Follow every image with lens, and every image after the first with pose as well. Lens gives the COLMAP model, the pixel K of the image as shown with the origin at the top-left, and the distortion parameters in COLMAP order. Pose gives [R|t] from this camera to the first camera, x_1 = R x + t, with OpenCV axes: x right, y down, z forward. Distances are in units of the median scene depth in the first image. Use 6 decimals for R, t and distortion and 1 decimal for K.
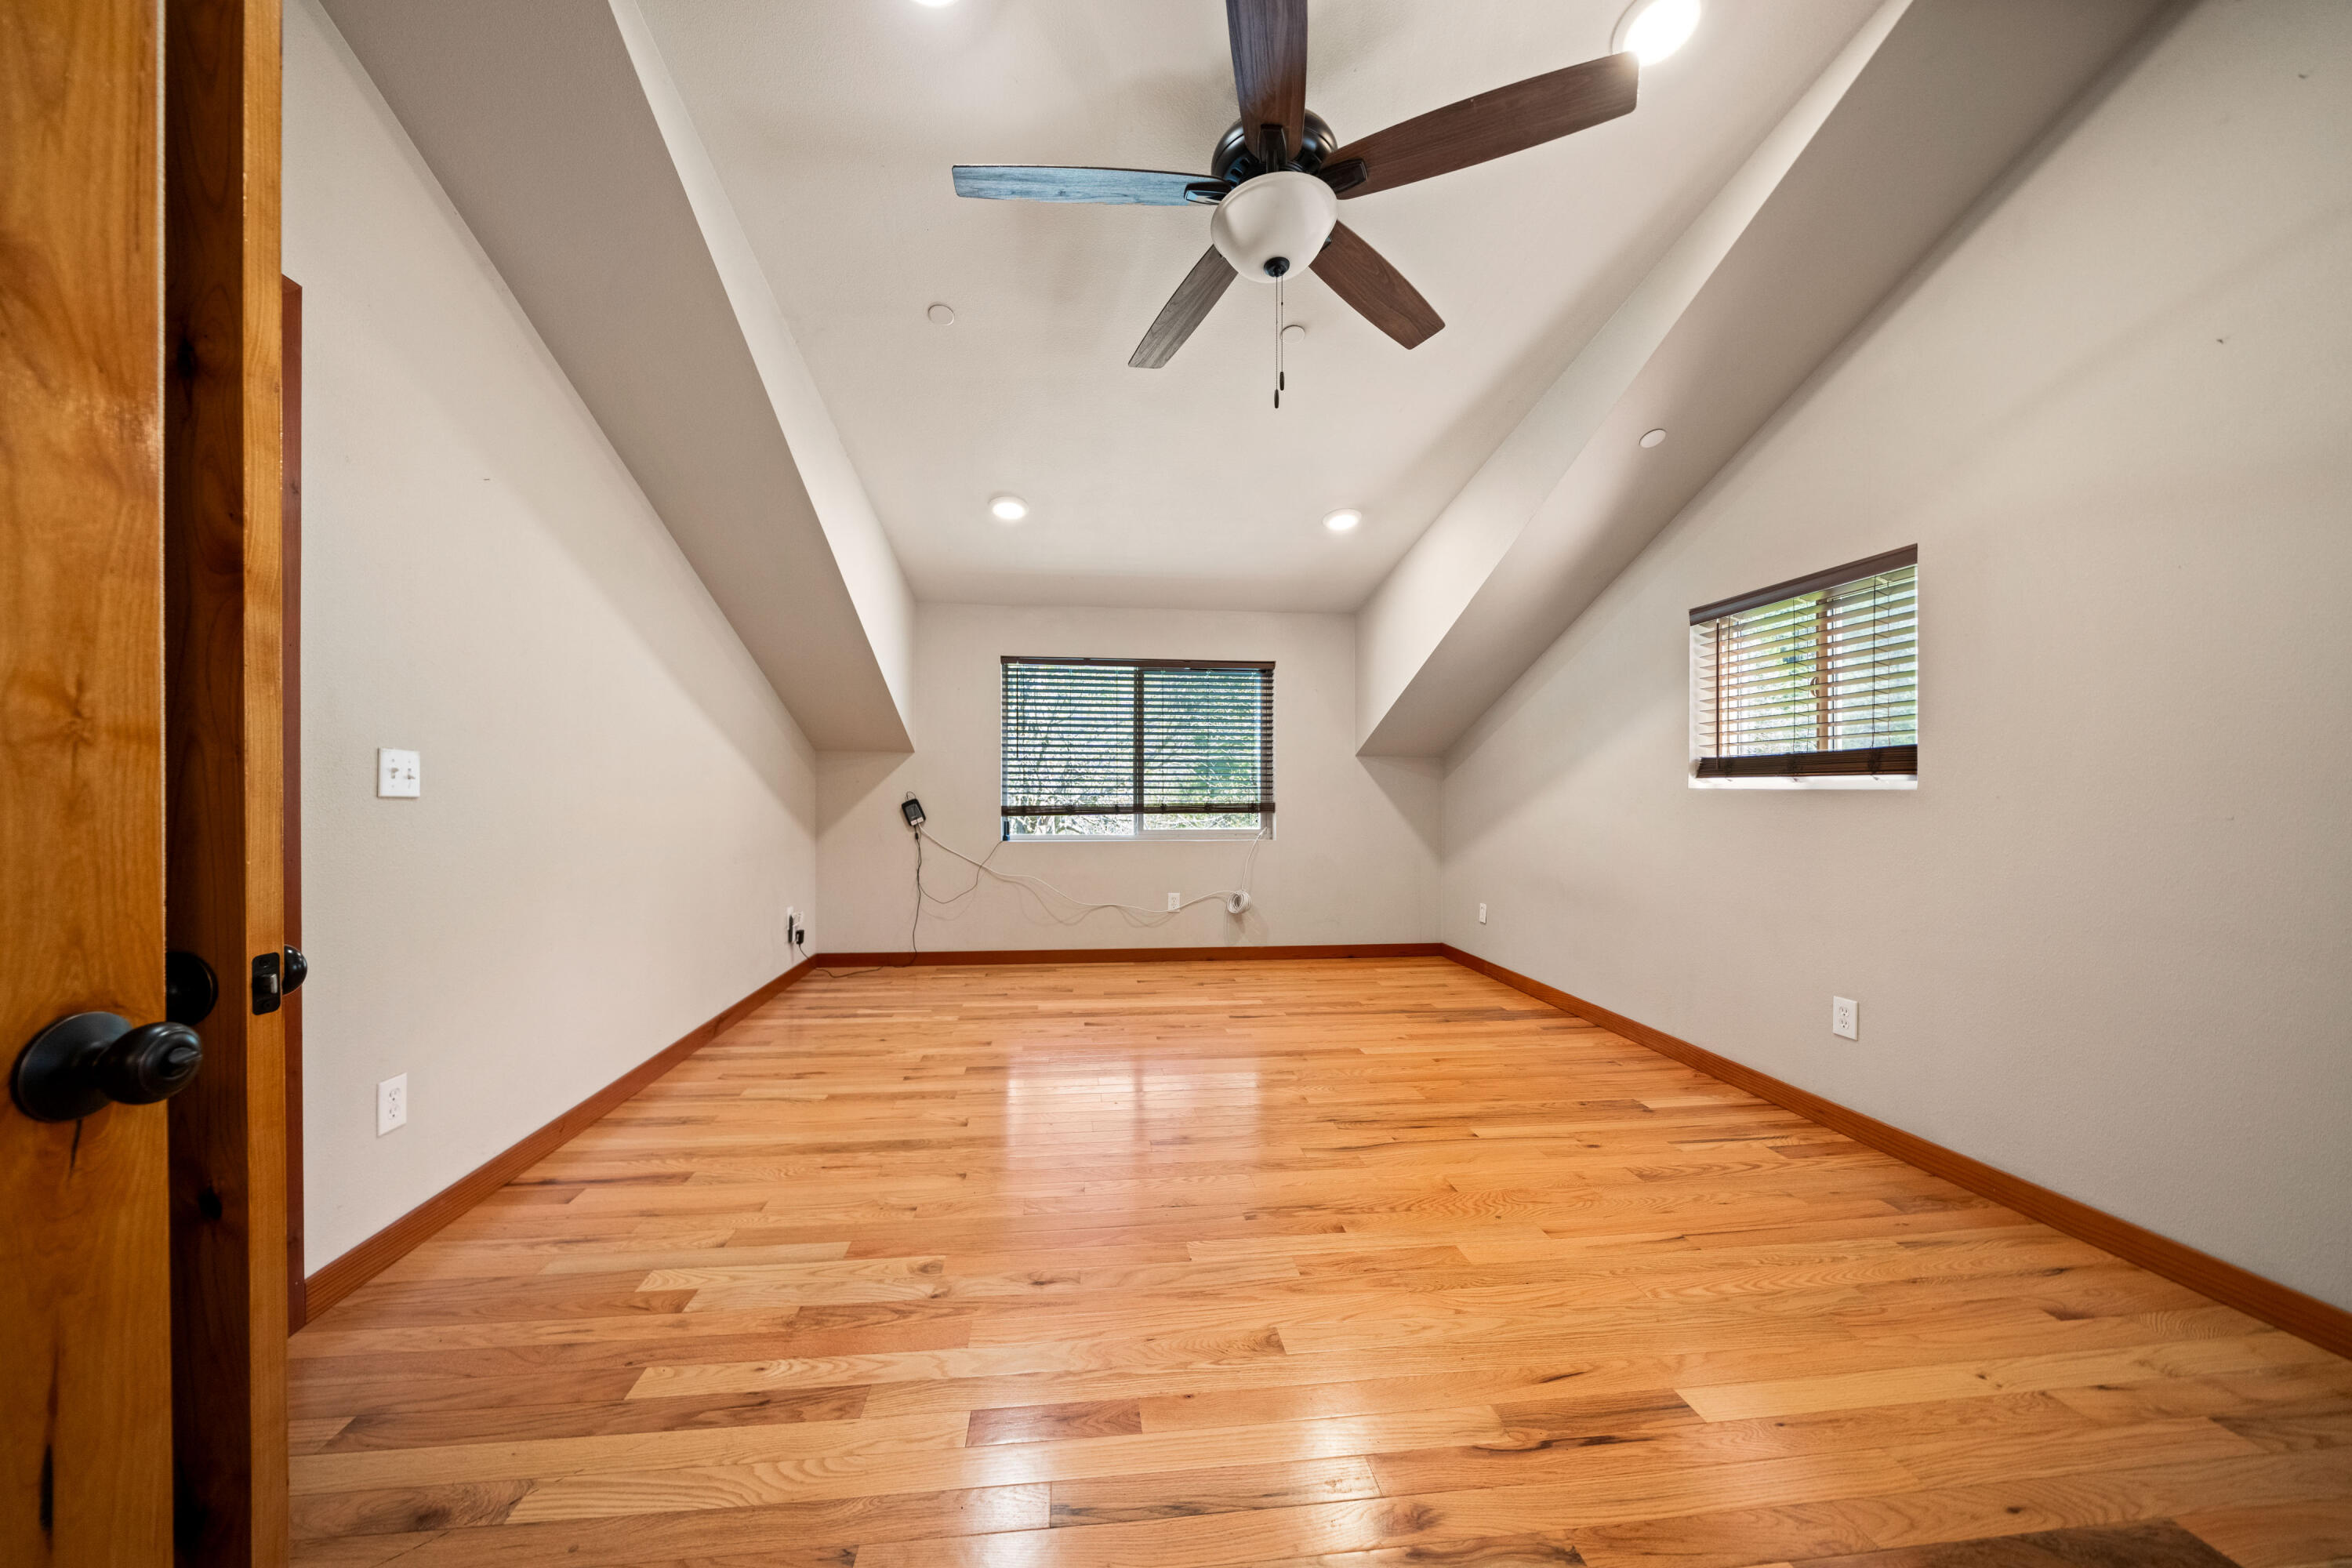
lens RADIAL K [[834.7, 0, 1161.5], [0, 834.7, 806.2], [0, 0, 1]] dist [-0.001037, -0.000221]
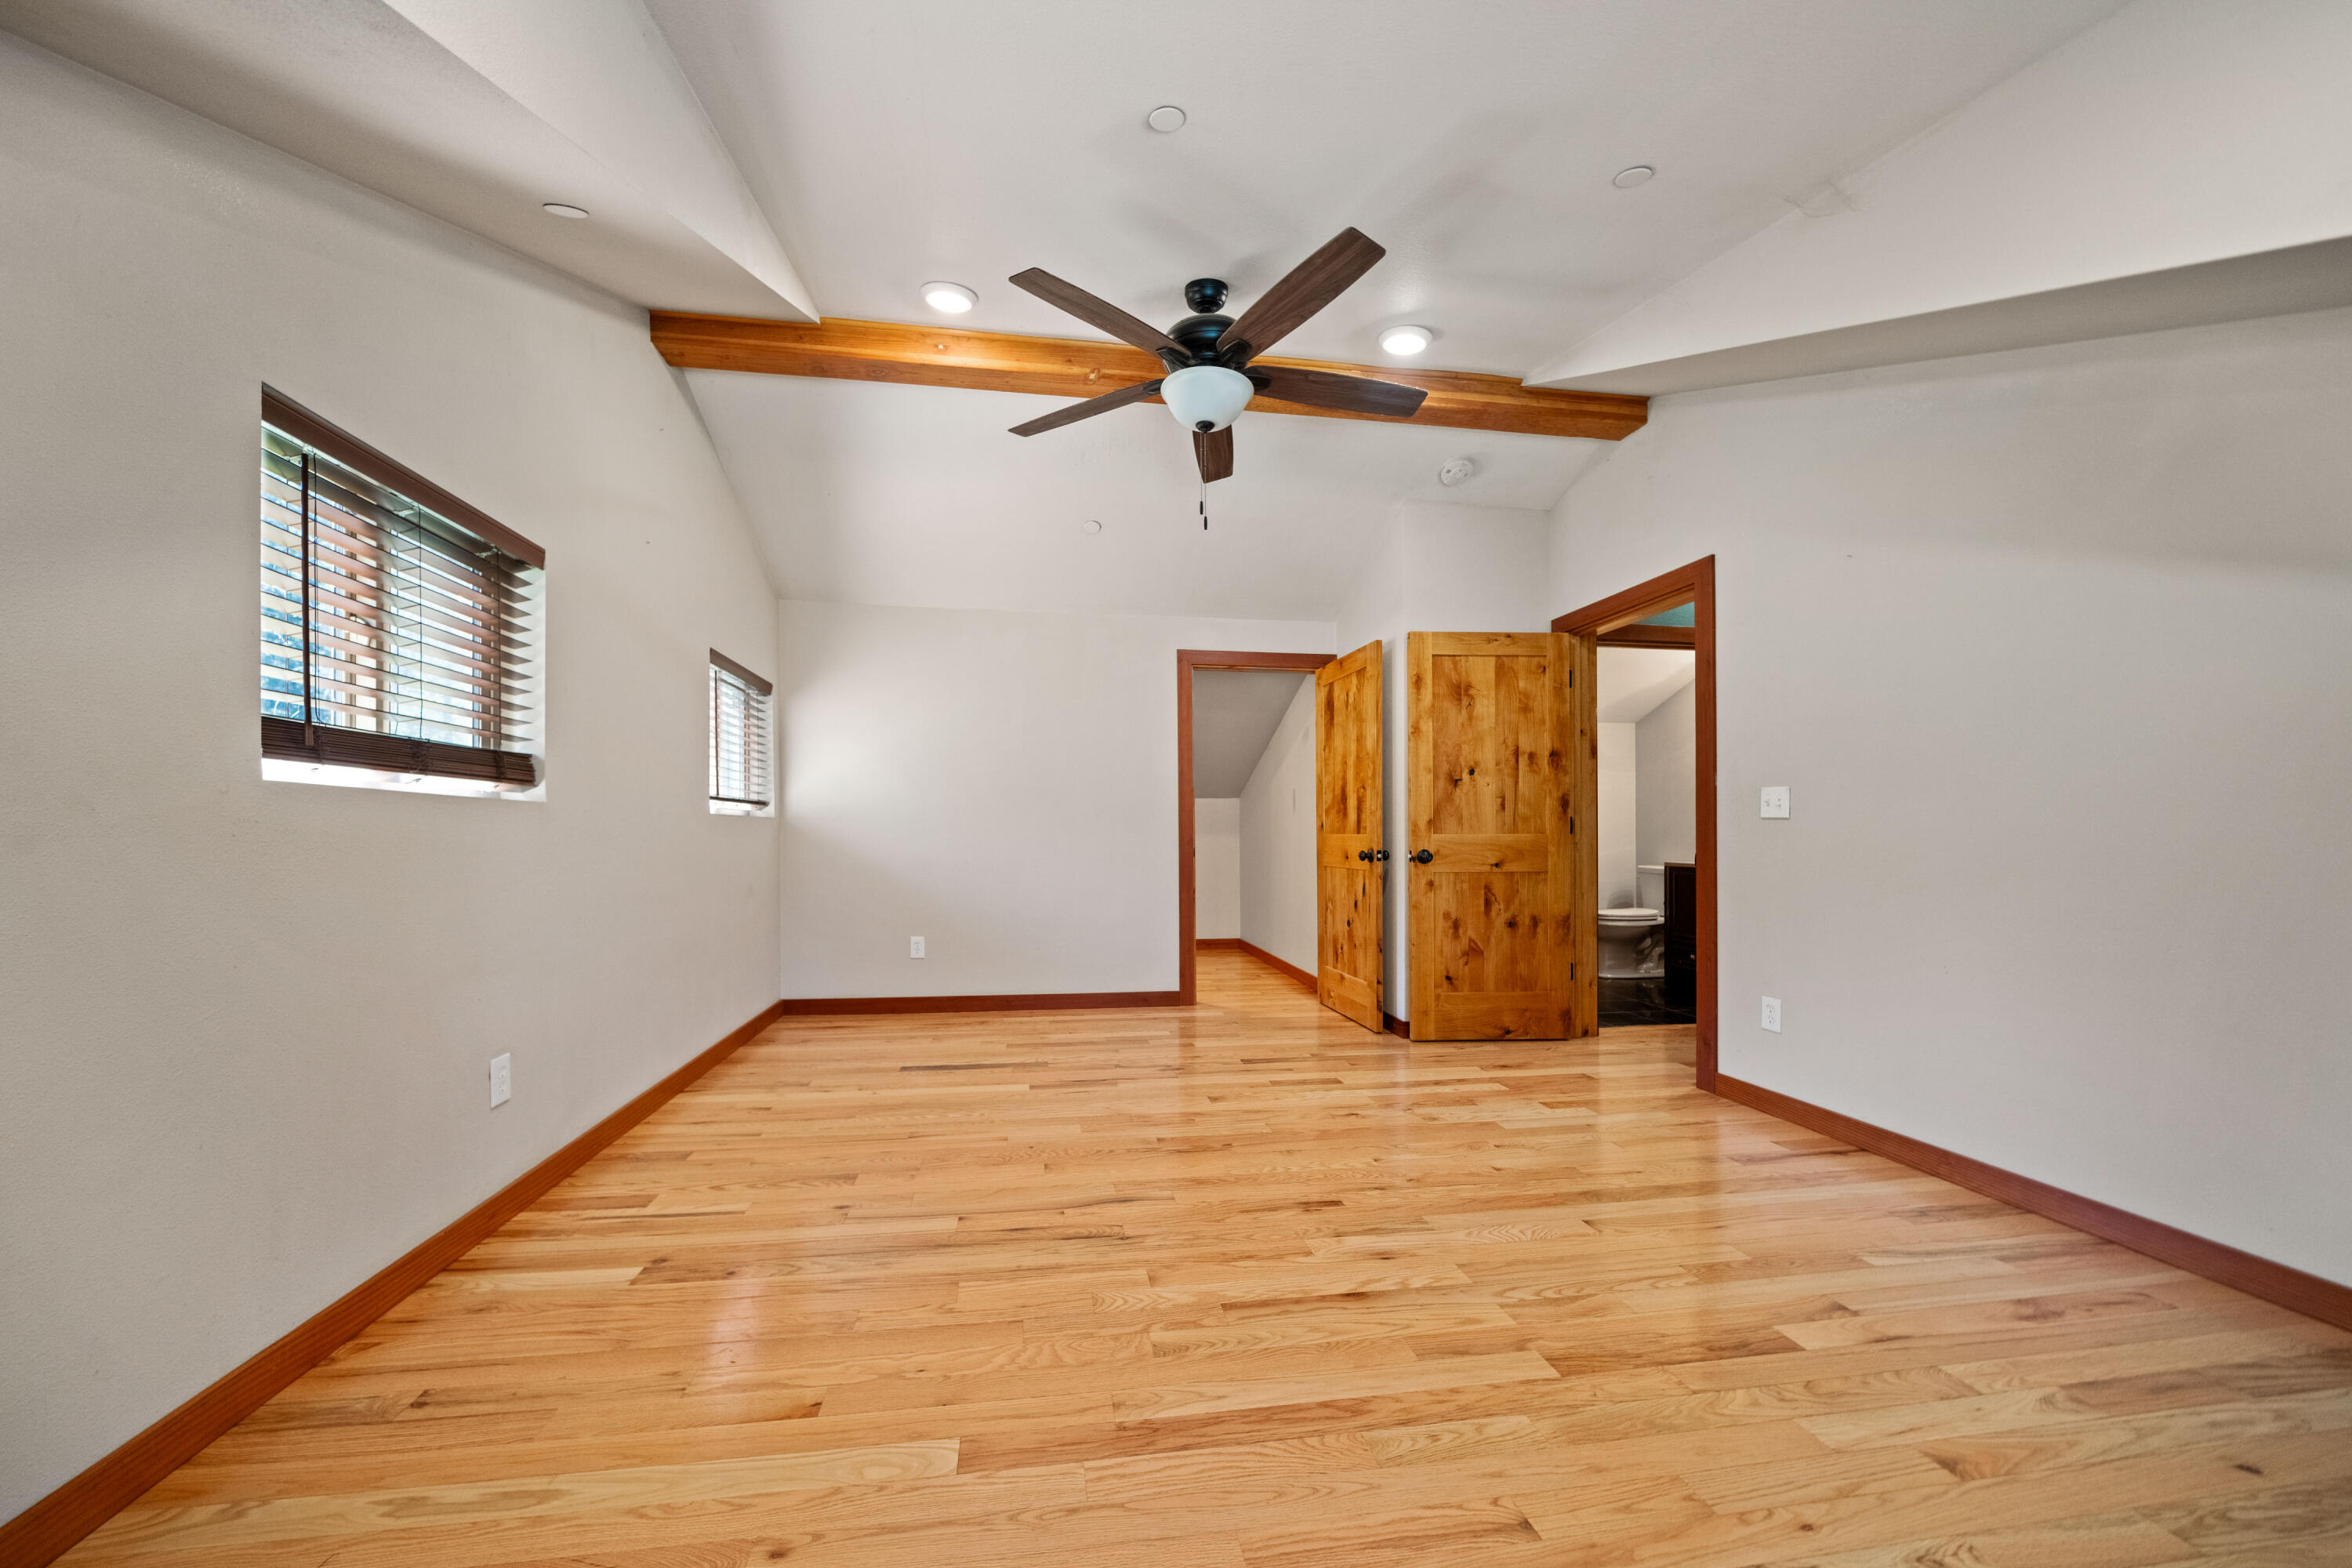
lens RADIAL K [[834.7, 0, 1161.5], [0, 834.7, 806.2], [0, 0, 1]] dist [-0.001037, -0.000221]
pose [[-0.998876, -0.005658, -0.047056, 0.230972], [-0.004889, 0.999853, -0.016434, -0.002034], [0.047142, -0.016185, -0.998757, 1.948404]]
